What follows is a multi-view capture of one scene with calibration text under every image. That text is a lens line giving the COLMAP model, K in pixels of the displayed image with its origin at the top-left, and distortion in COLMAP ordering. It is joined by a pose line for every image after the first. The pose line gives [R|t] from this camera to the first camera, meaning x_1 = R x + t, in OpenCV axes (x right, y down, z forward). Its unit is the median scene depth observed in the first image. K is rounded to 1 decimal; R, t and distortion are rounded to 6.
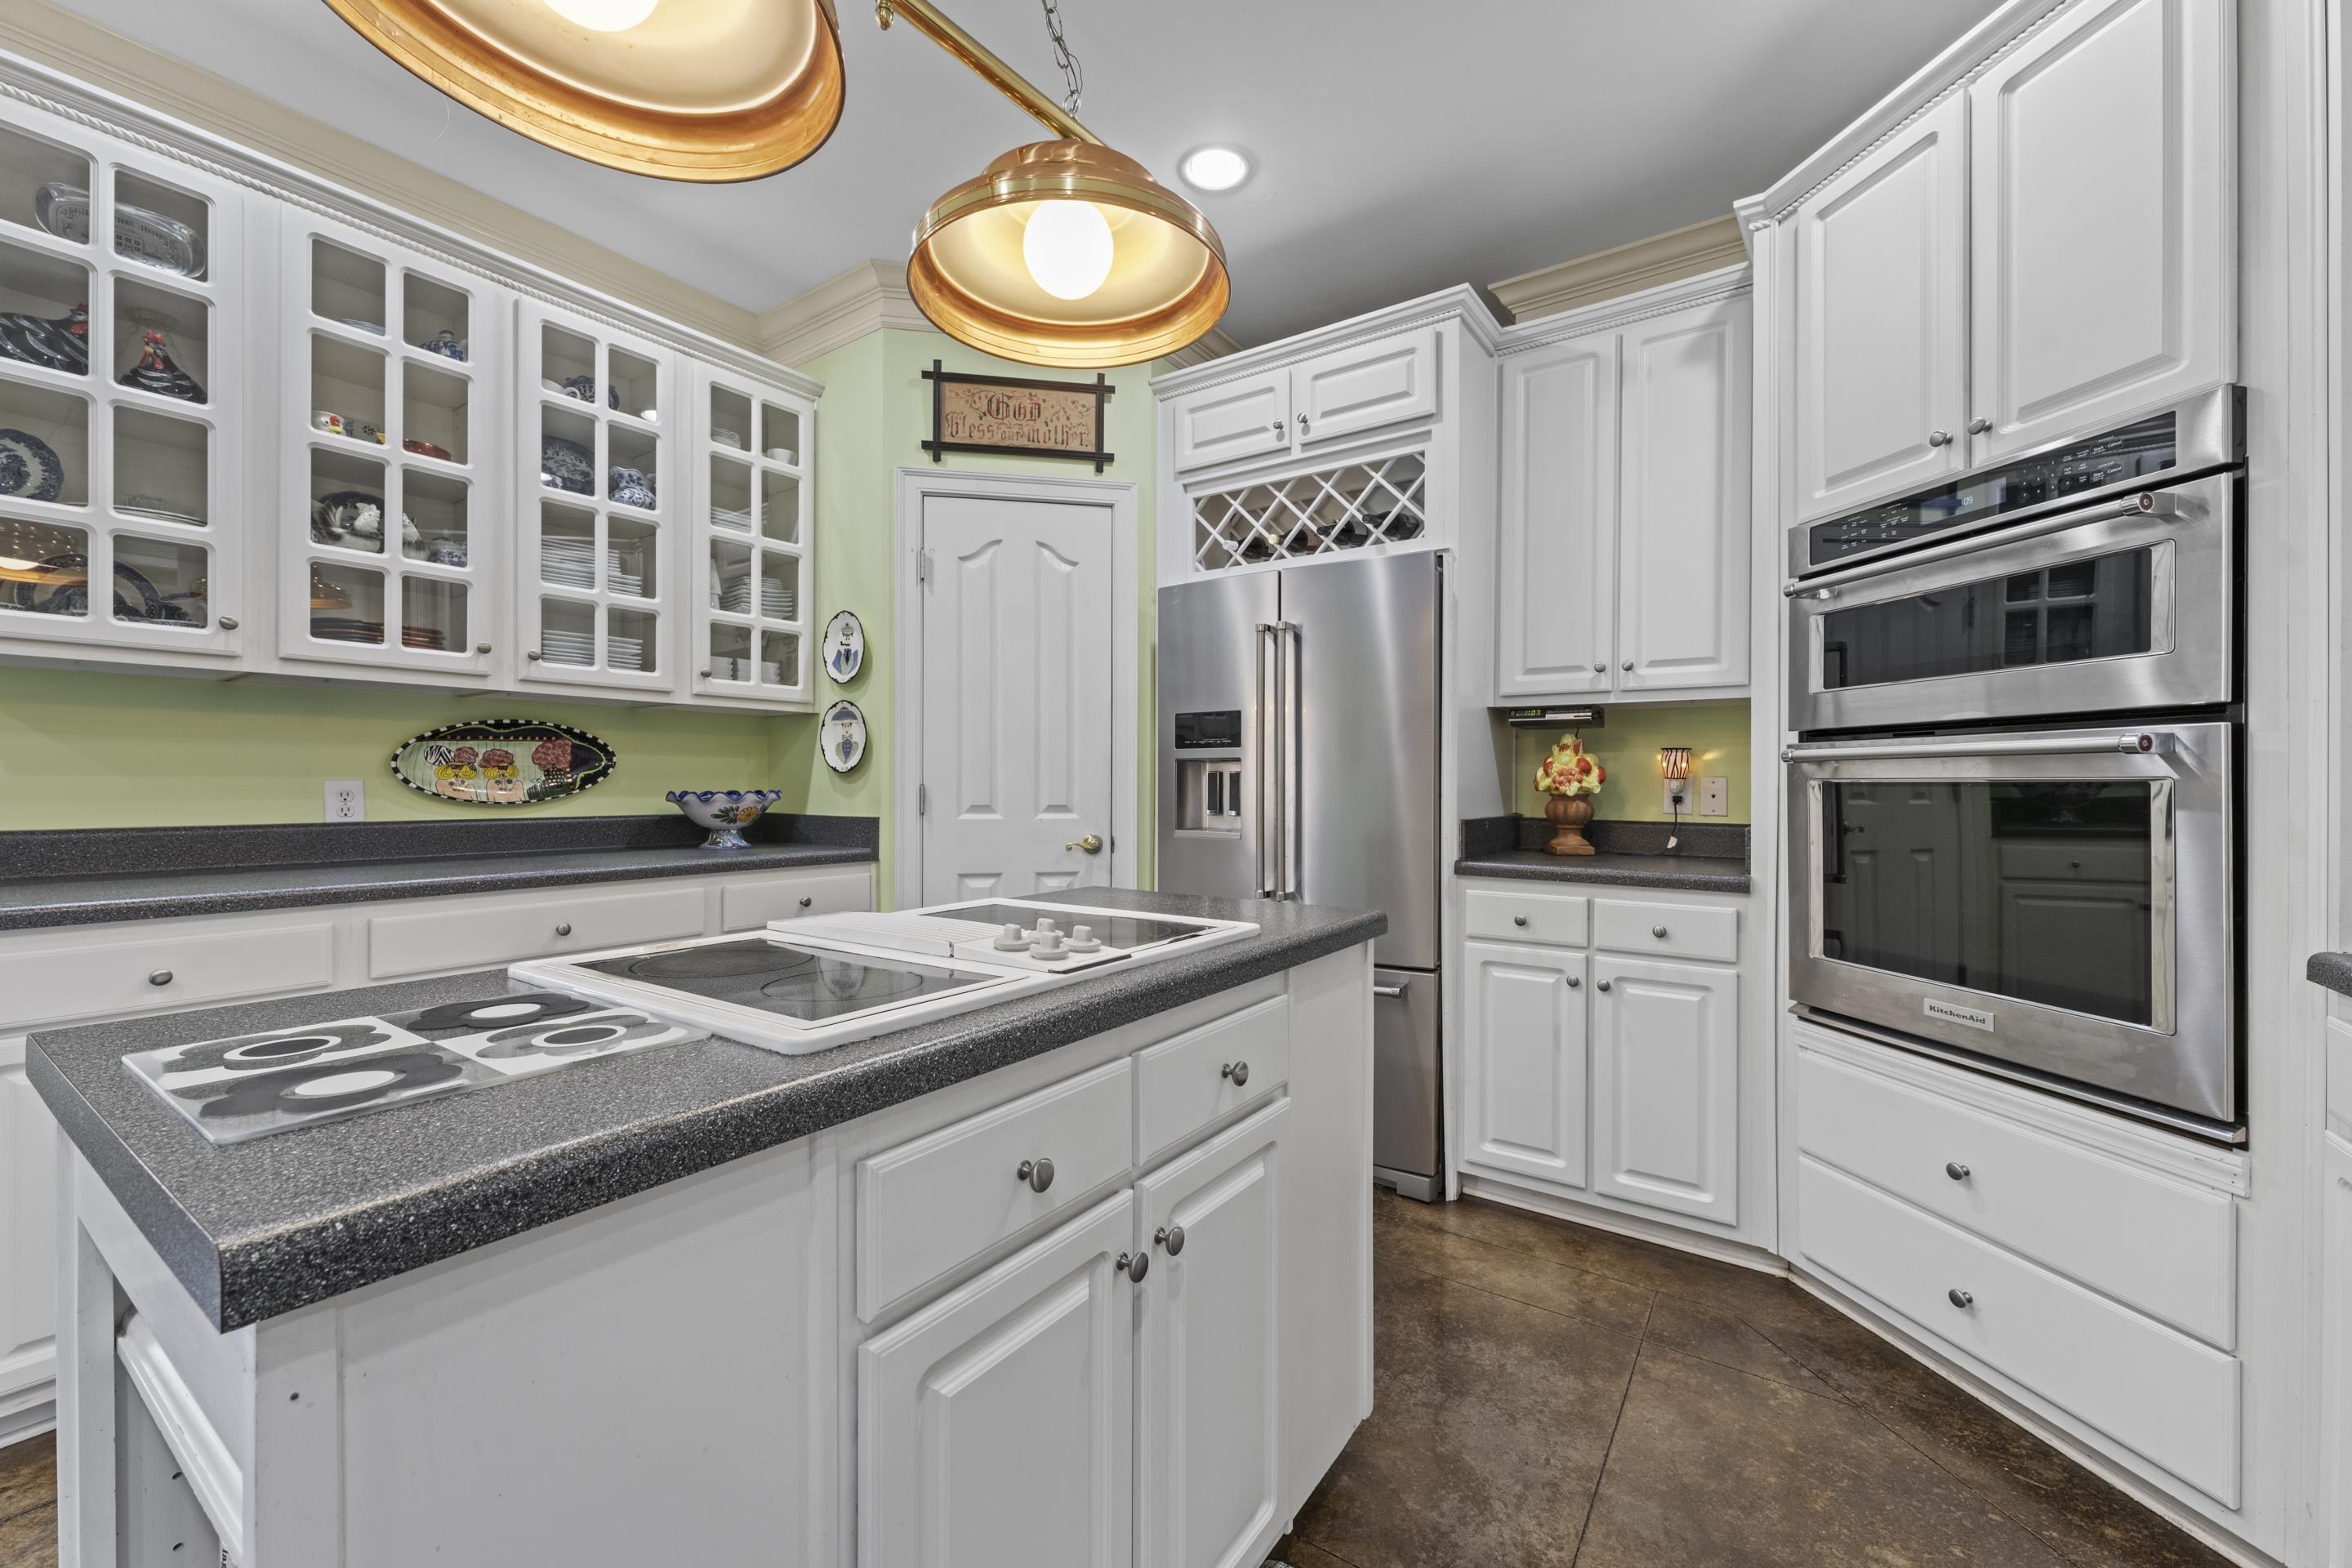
lens RADIAL K [[941.3, 0, 1168.1], [0, 941.3, 788.3], [0, 0, 1]] dist [0.001942, -0.000396]
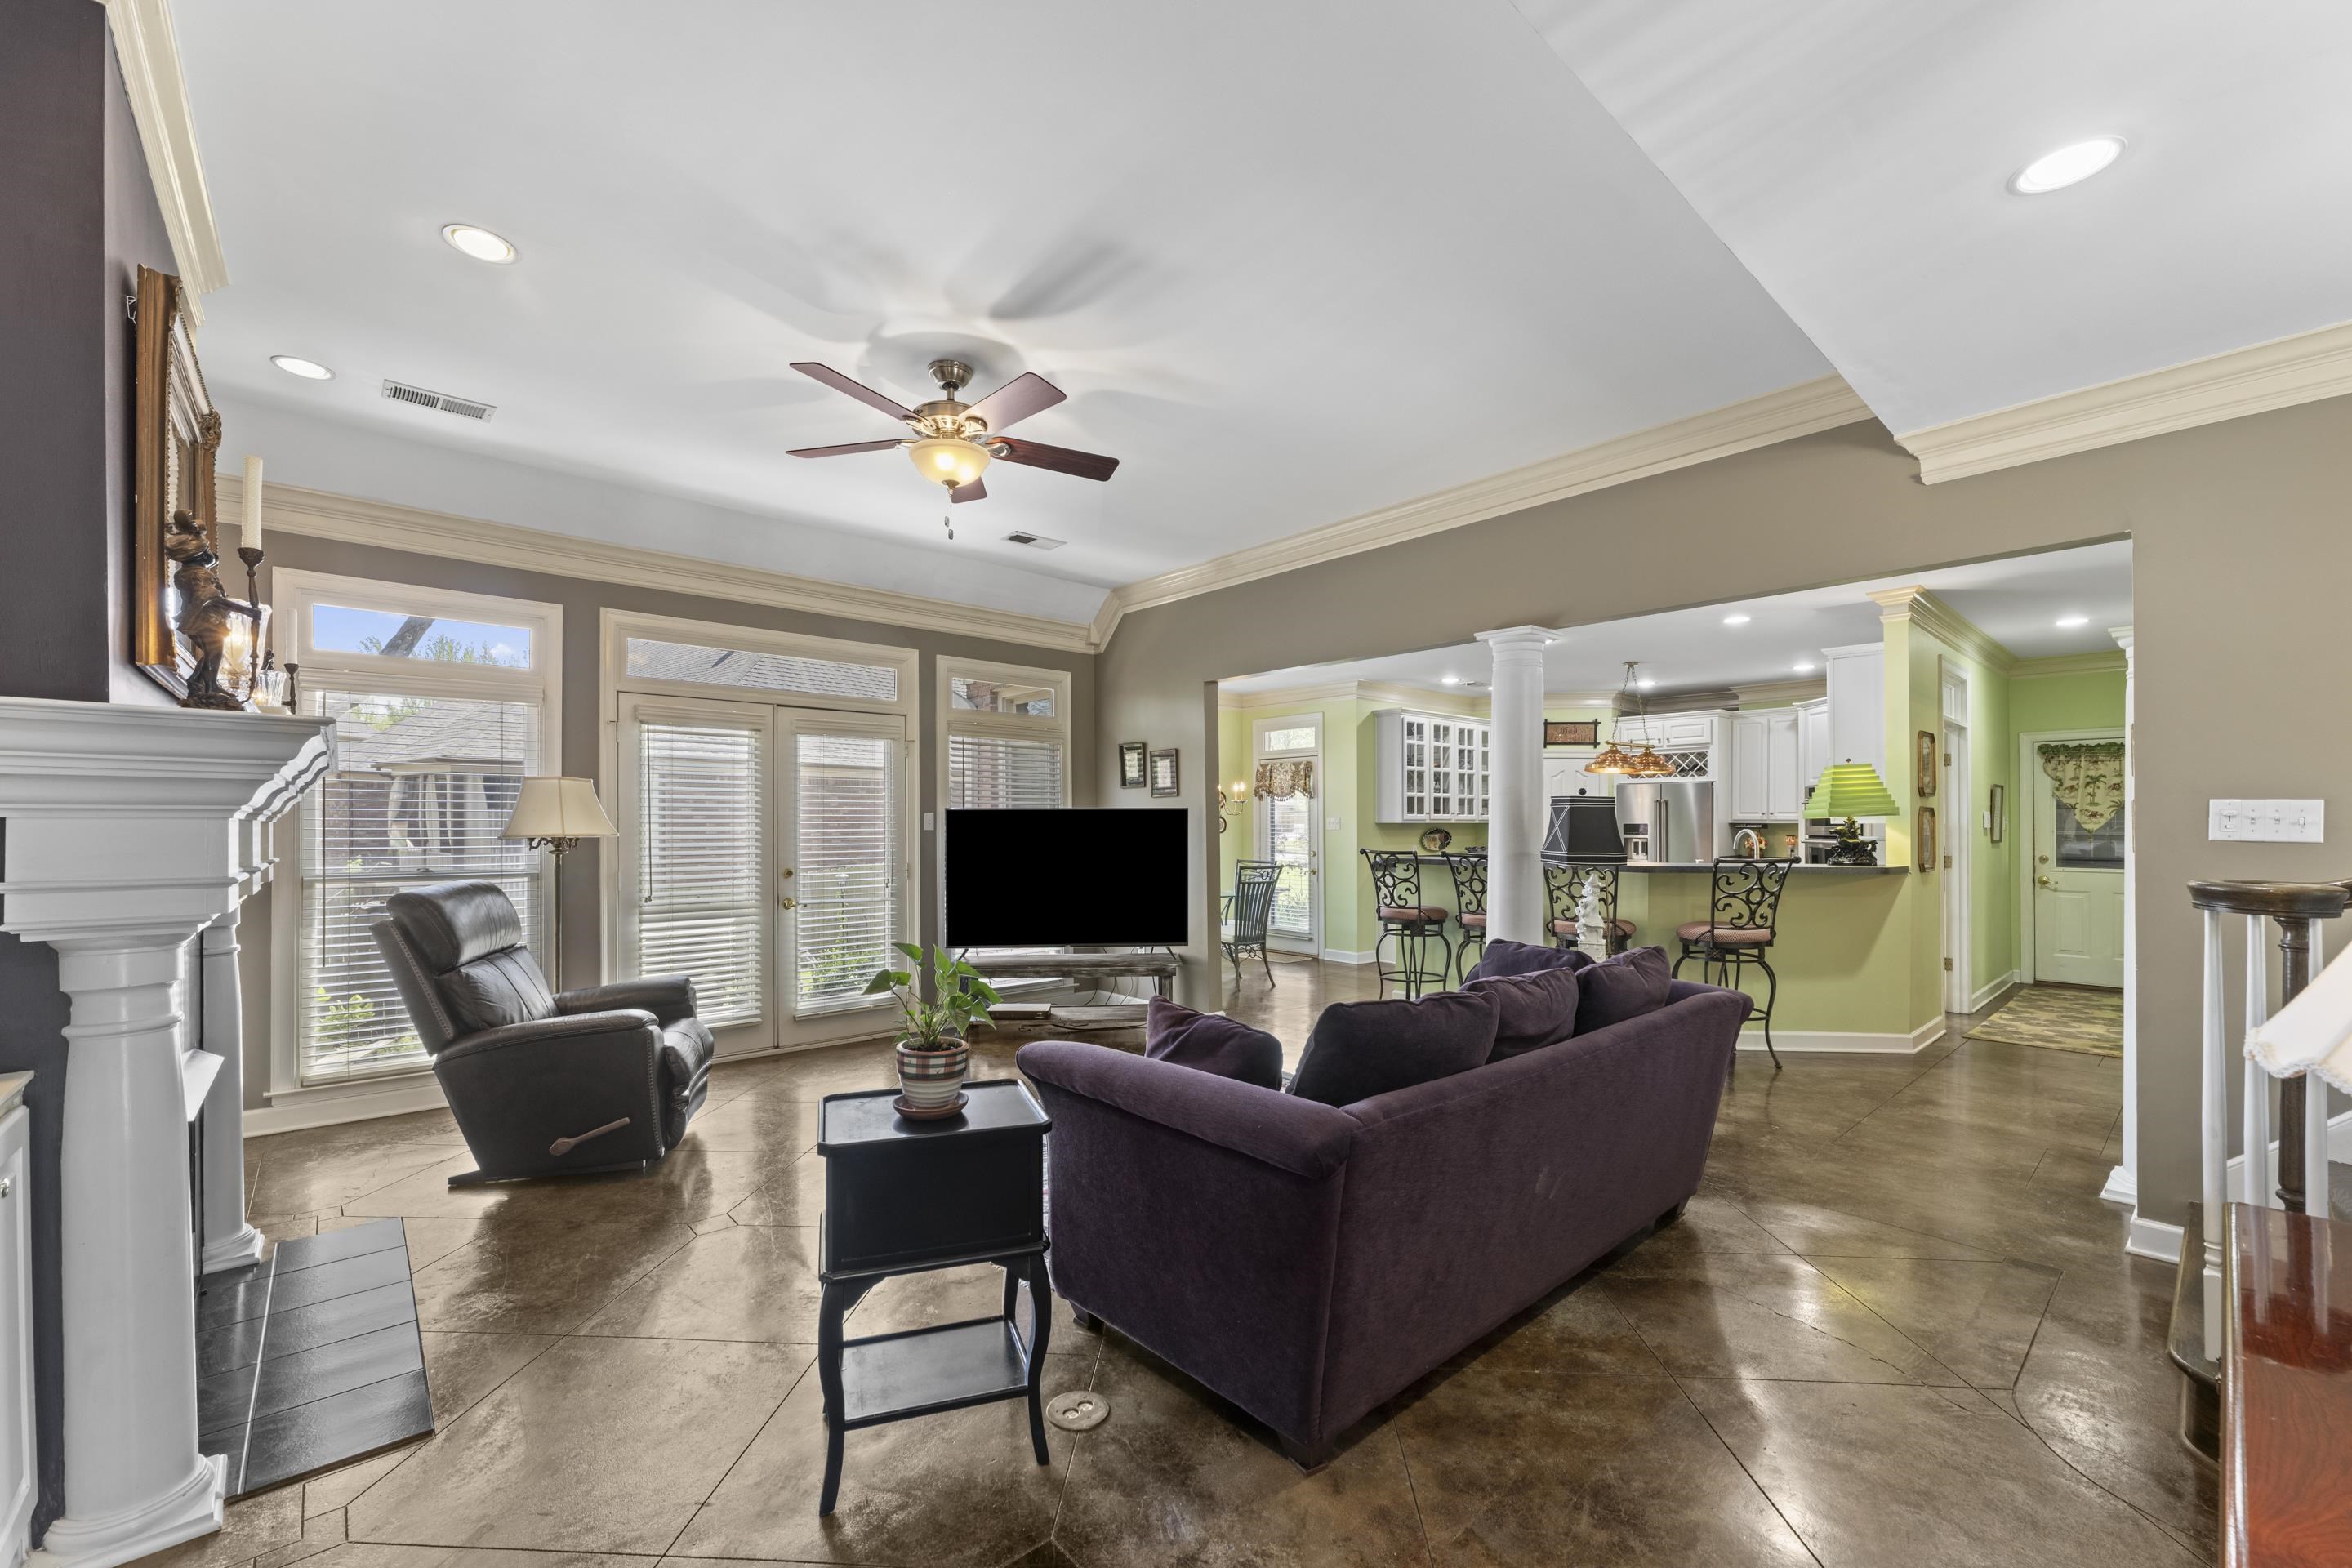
lens RADIAL K [[941.3, 0, 1174.2], [0, 941.3, 820.3], [0, 0, 1]] dist [0.001942, -0.000396]
pose [[0.971045, -0.002979, -0.238880, -0.771996], [0.001263, 0.999972, -0.007335, -0.073330], [0.238895, 0.006821, 0.971021, -2.714745]]
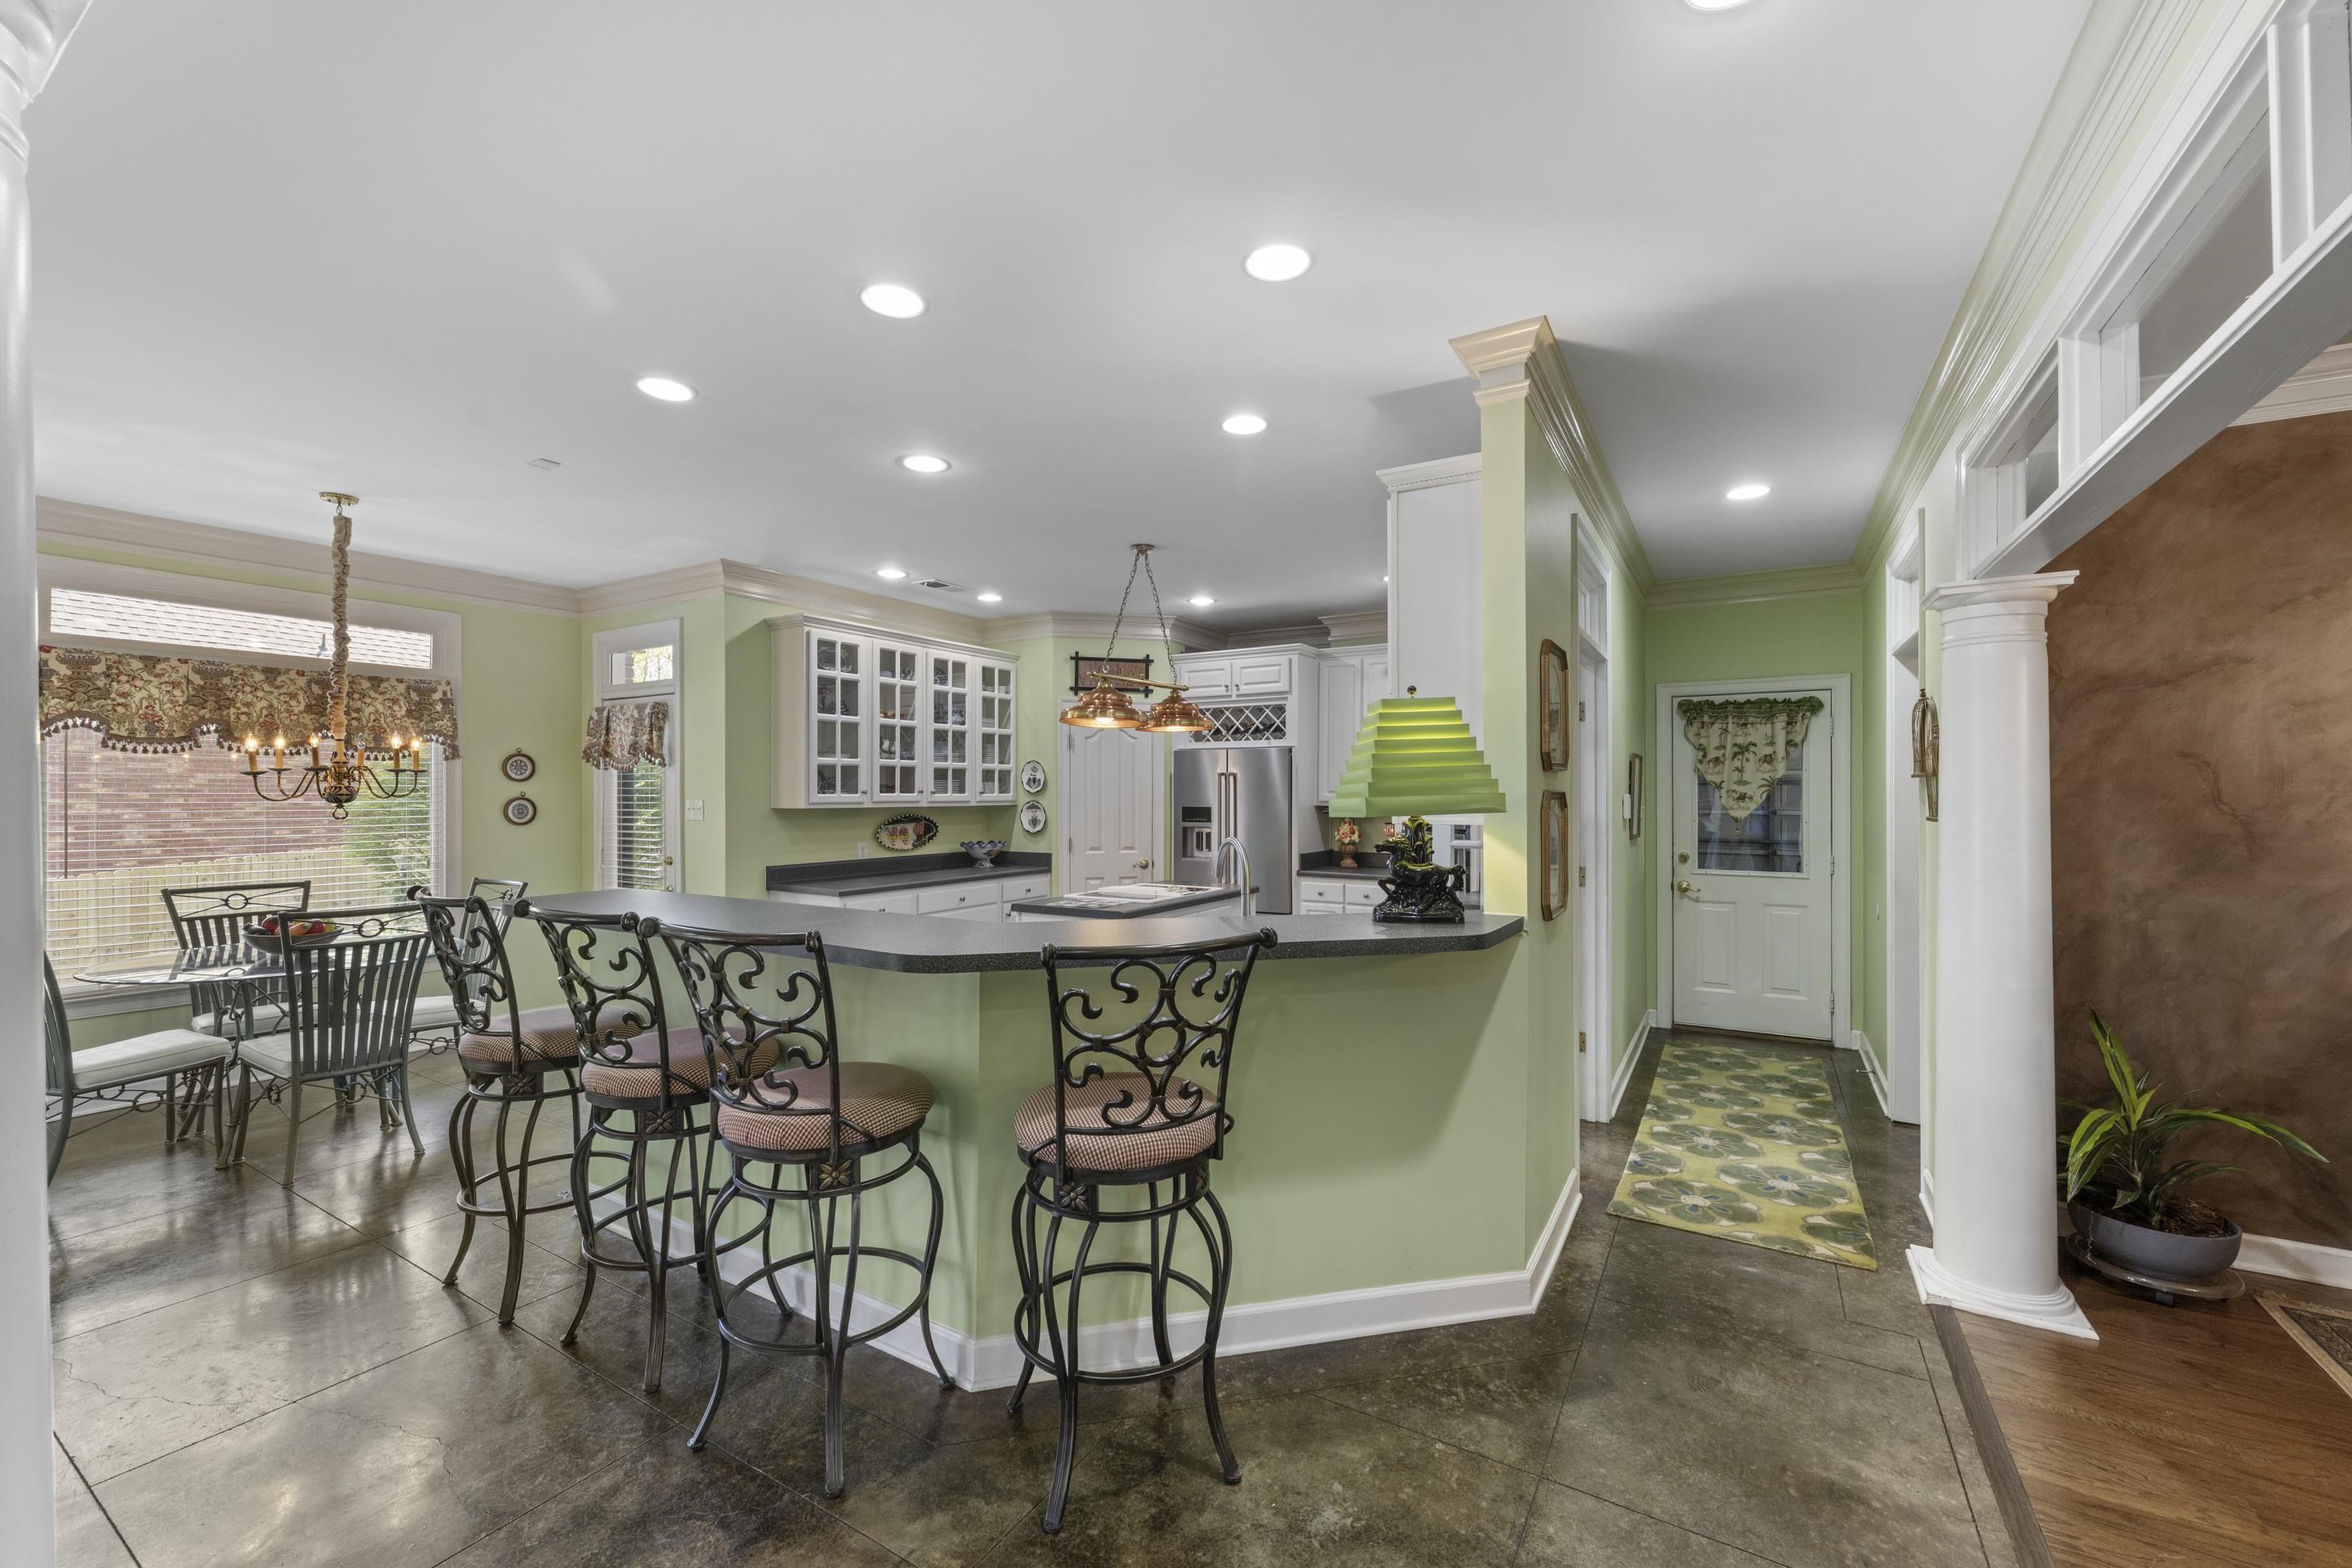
lens RADIAL K [[941.3, 0, 1171.0], [0, 941.3, 790.1], [0, 0, 1]] dist [0.001942, -0.000396]
pose [[0.998482, -0.002159, 0.055039, -0.152395], [0.002529, 0.999975, -0.006663, -0.110796], [-0.055024, 0.006792, 0.998462, -1.348528]]
